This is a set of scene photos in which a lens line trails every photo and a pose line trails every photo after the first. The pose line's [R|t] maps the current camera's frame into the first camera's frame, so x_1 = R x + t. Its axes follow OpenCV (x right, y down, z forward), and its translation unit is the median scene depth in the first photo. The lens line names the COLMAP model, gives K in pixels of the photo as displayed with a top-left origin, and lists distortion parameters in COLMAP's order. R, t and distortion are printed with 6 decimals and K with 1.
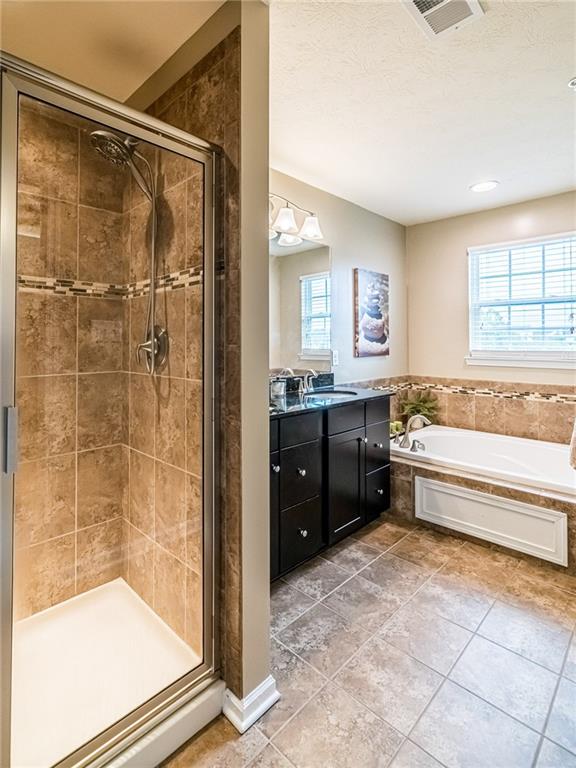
lens RADIAL K [[390.6, 0, 306.7], [0, 390.6, 341.7], [0, 0, 1]] dist [-0.000812, 0.000006]
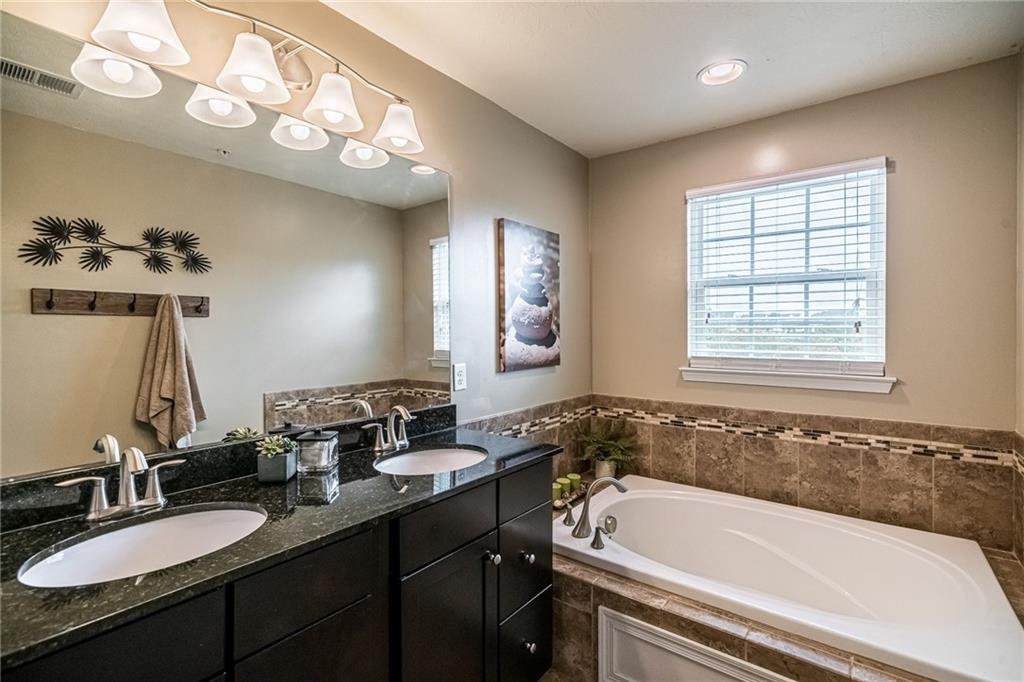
lens RADIAL K [[480.9, 0, 512.0], [0, 480.9, 341.0], [0, 0, 1]] dist [-0.000359, -0.000164]
pose [[0.996914, -0.001422, 0.078492, 0.083071], [-0.000128, 0.999805, 0.019733, -0.019745], [-0.078505, -0.019683, 0.996719, 0.276807]]
